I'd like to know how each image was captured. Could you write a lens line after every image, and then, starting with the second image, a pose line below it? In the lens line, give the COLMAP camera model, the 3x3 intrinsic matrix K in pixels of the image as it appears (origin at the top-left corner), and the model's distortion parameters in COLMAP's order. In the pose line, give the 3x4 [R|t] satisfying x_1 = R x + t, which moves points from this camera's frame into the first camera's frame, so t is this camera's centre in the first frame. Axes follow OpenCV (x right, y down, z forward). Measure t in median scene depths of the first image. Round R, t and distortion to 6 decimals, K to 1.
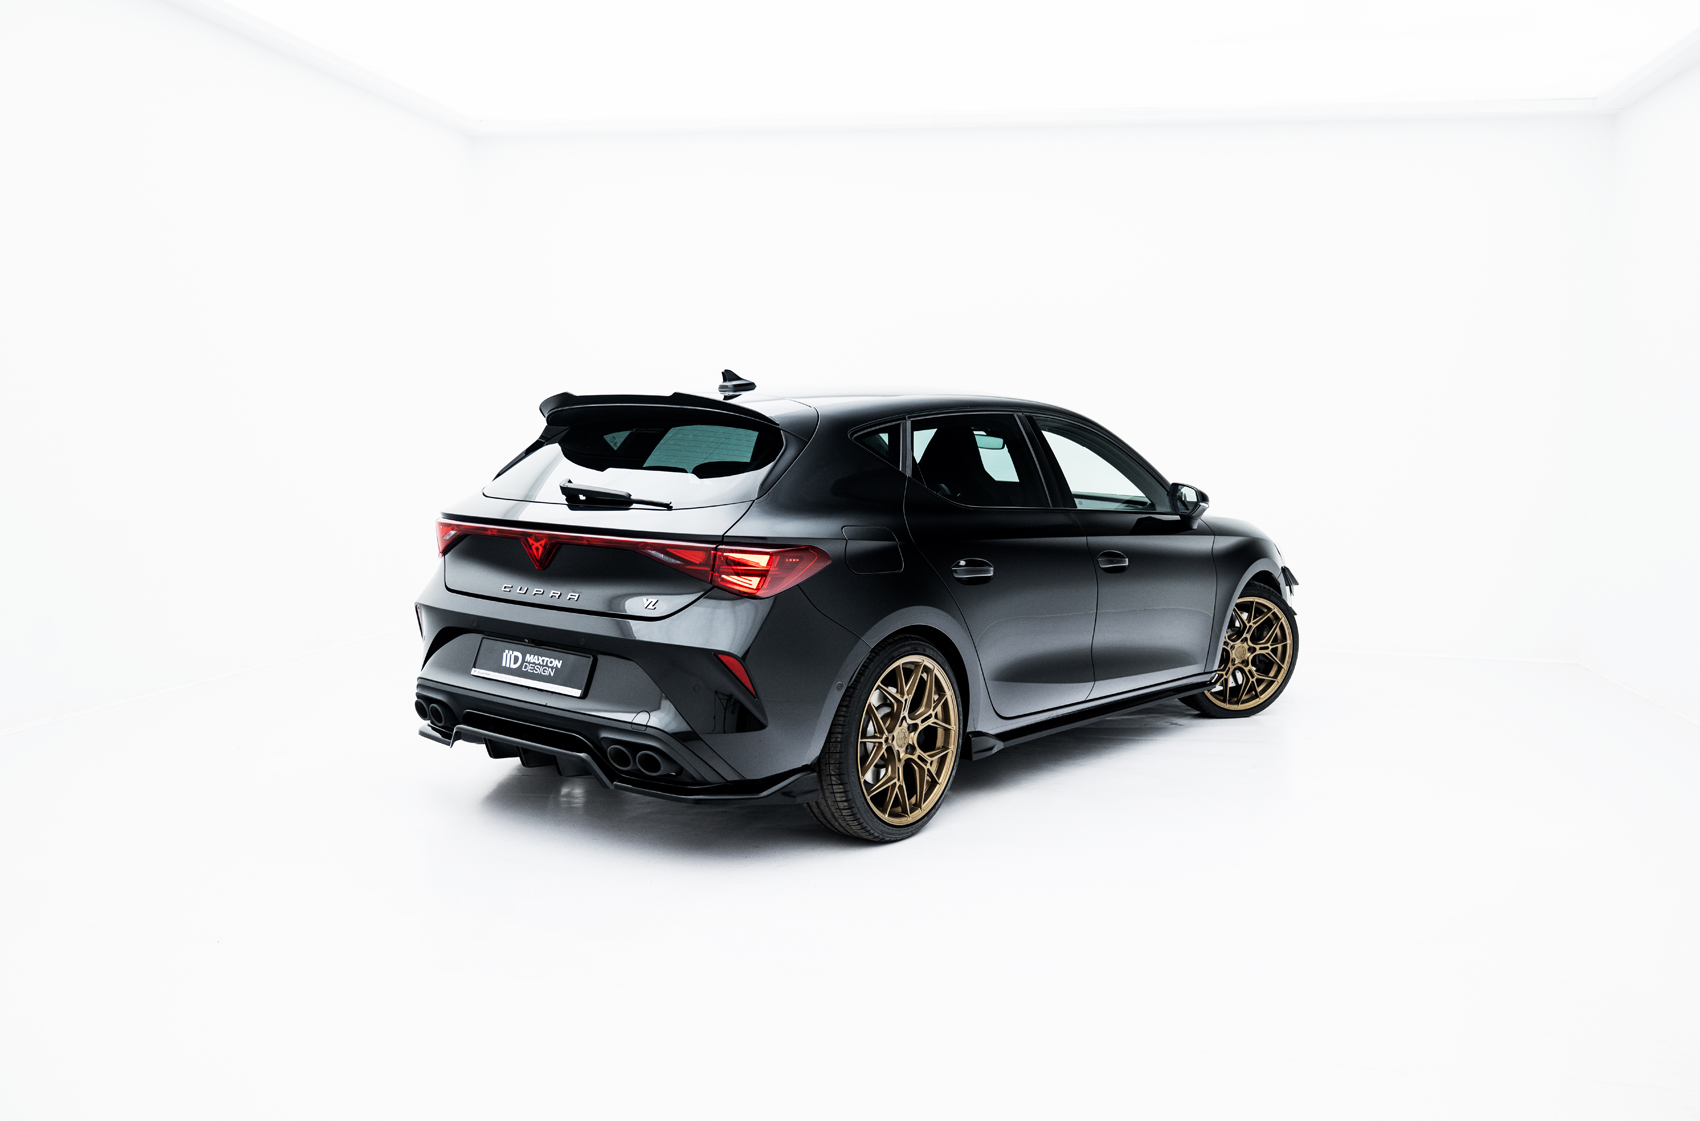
lens RADIAL K [[1402.0, 0, 850.0], [0, 1402.0, 560.5], [0, 0, 1]] dist [-0.000827, 0.000372]
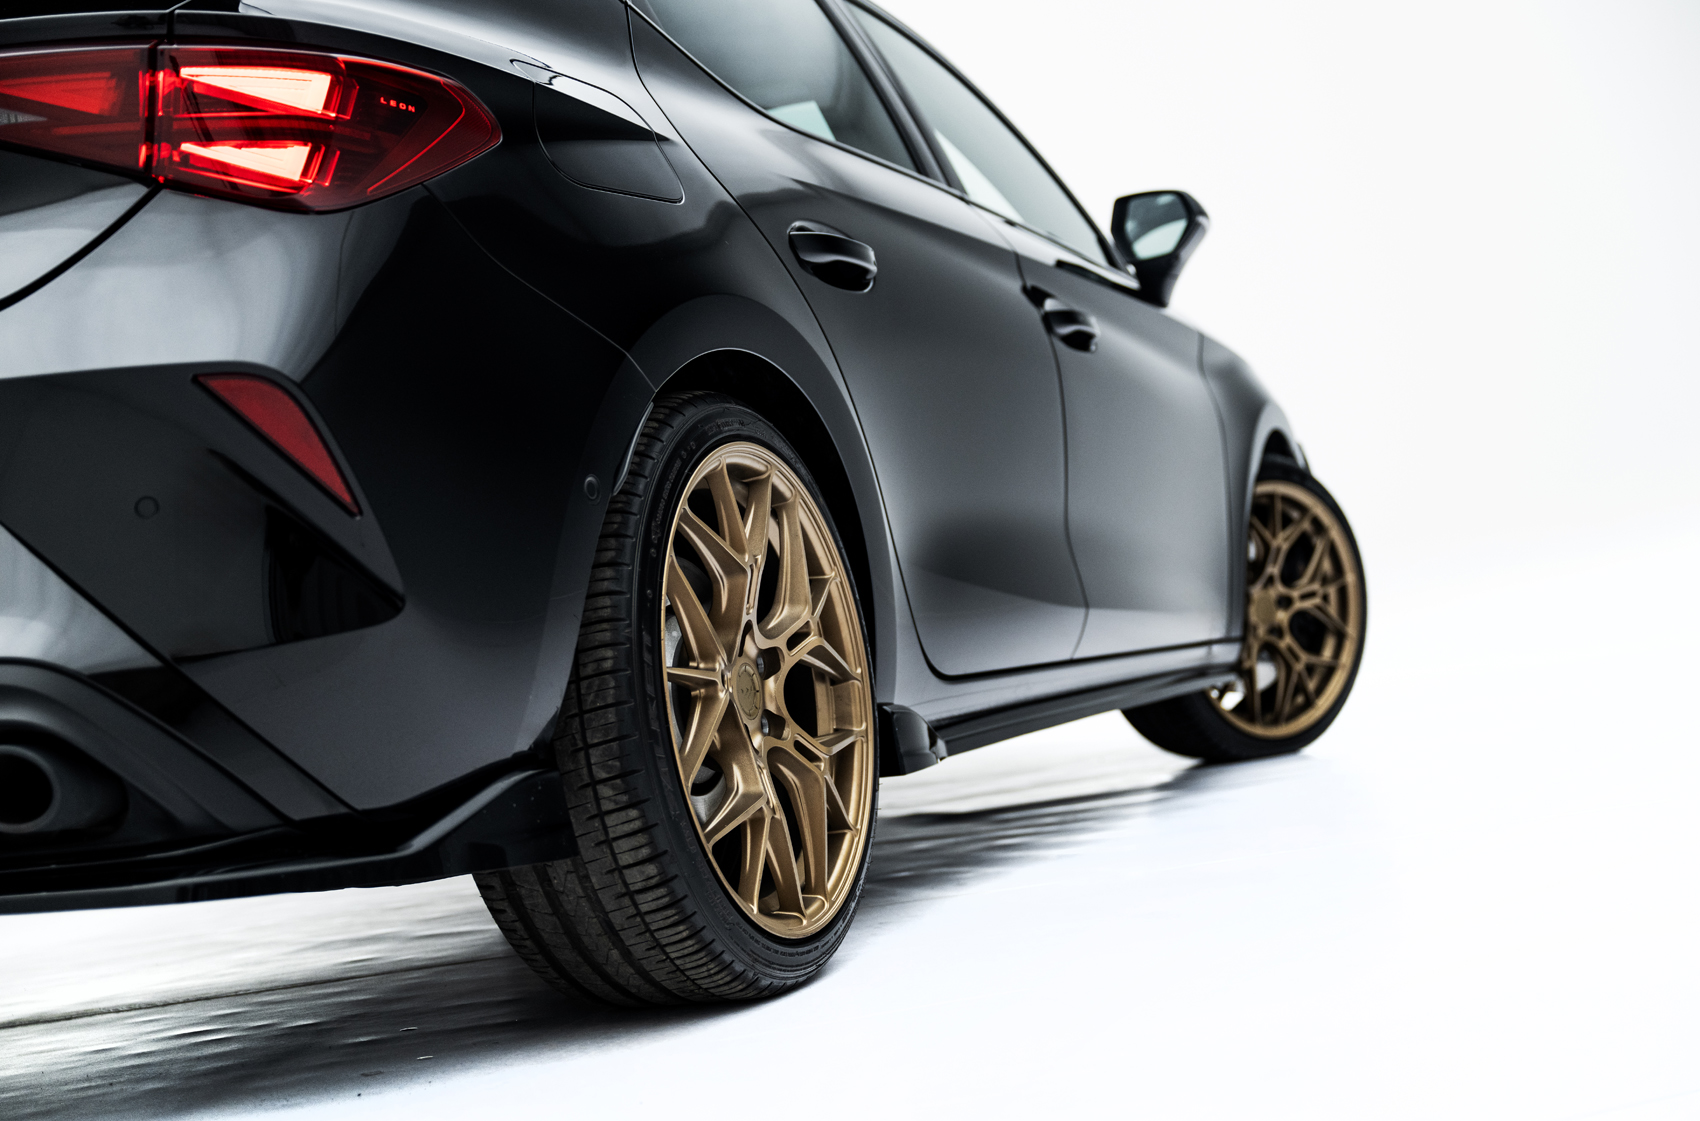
lens RADIAL K [[2387.4, 0, 851.6], [0, 2387.4, 608.4], [0, 0, 1]] dist [-0.029947, -0.012638]
pose [[0.950059, -0.125171, 0.285866, -0.101823], [0.154452, 0.984575, -0.082201, 0.156715], [-0.271168, 0.122248, 0.954737, 0.430690]]
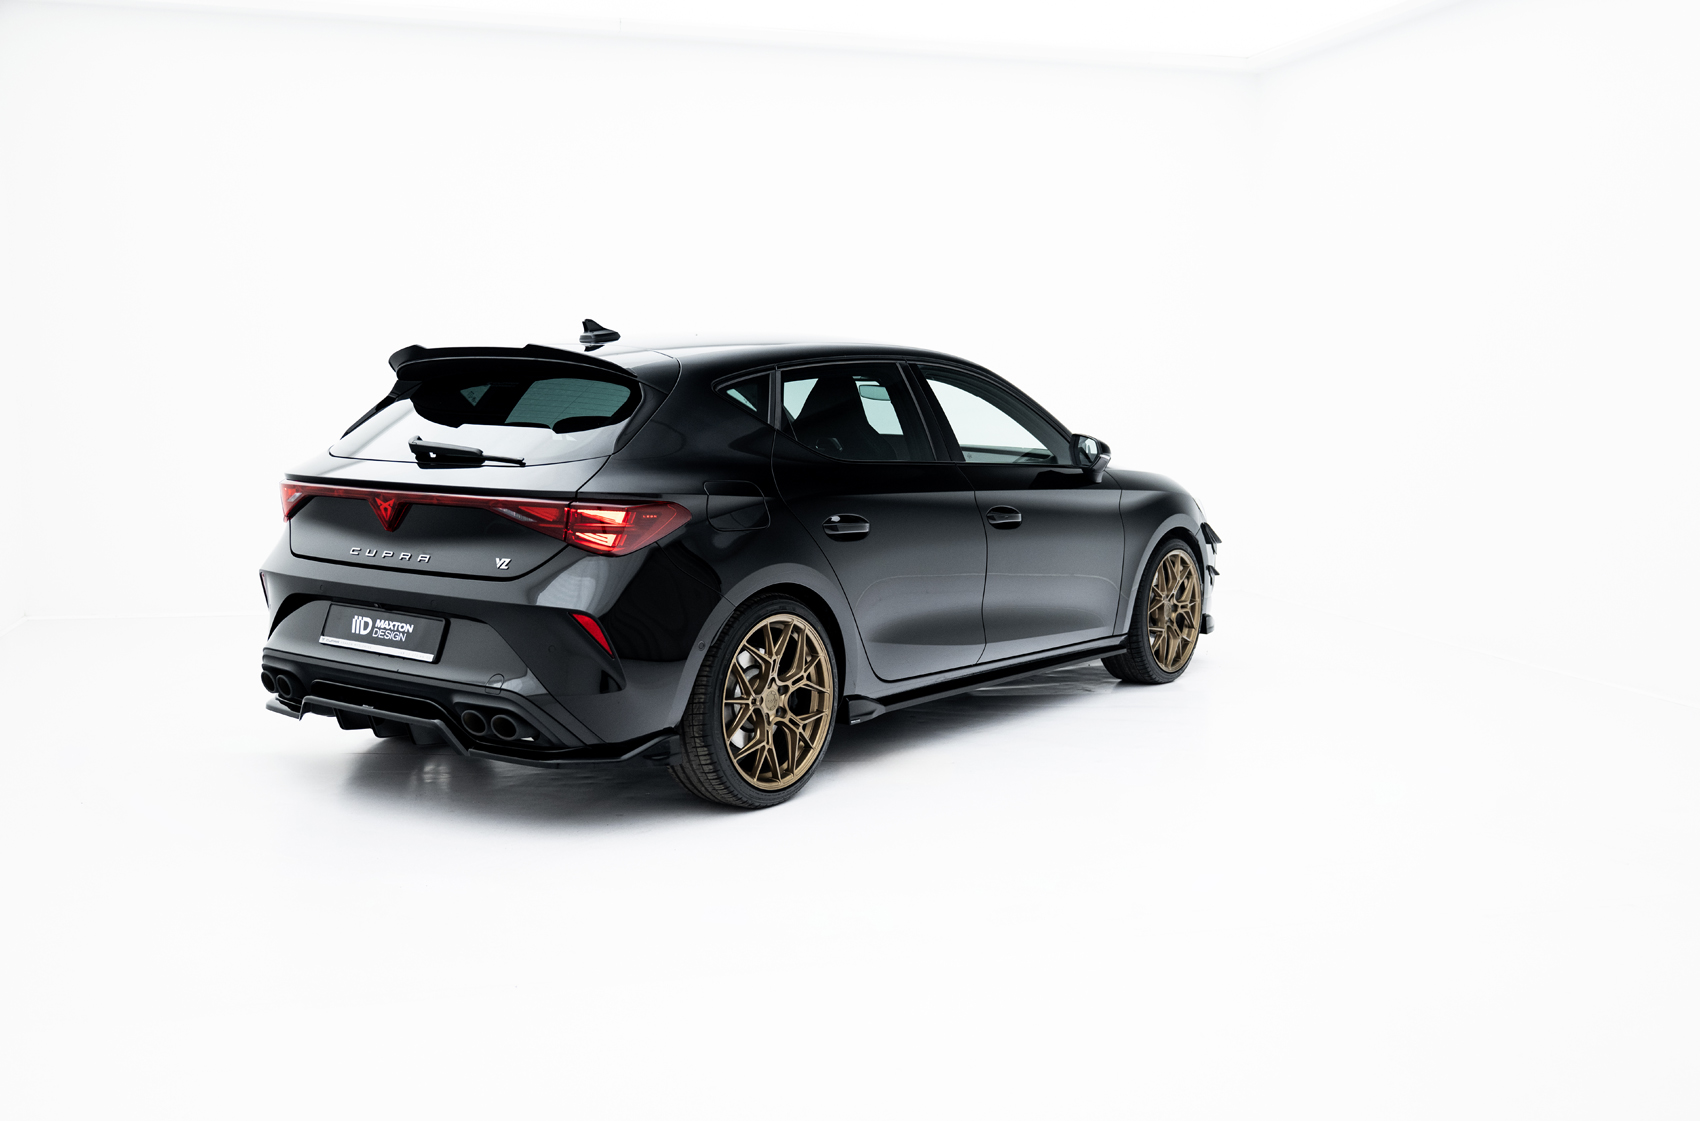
lens RADIAL K [[1647.9, 0, 850.0], [0, 1647.9, 560.5], [0, 0, 1]] dist [0.007898, -0.001204]
pose [[0.999272, -0.015038, 0.035067, 0.052086], [0.014499, 0.999774, 0.015578, 0.013256], [-0.035294, -0.015058, 0.999264, -0.133475]]
